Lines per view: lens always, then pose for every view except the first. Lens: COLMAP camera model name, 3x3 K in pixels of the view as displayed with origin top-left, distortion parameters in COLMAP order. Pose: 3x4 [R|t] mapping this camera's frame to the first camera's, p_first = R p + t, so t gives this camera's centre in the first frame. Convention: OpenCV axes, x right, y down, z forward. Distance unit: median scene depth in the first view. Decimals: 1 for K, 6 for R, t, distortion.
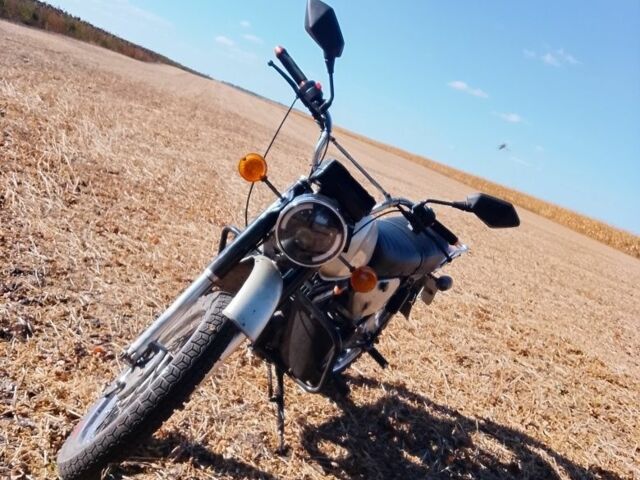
lens RADIAL K [[642.1, 0, 320.0], [0, 642.1, 240.0], [0, 0, 1]] dist [0.135747, -0.333662]
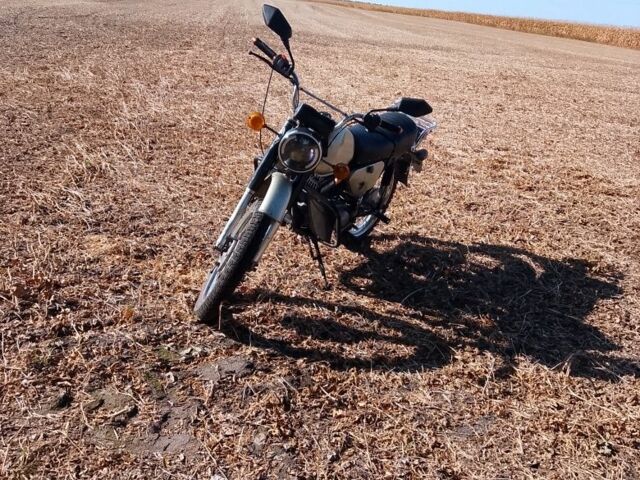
lens RADIAL K [[642.1, 0, 320.0], [0, 642.1, 240.0], [0, 0, 1]] dist [0.135747, -0.333662]
pose [[0.964825, -0.227300, -0.132087, 0.136996], [0.245852, 0.958075, 0.147133, -0.016904], [0.093106, -0.174432, 0.980257, -0.445532]]
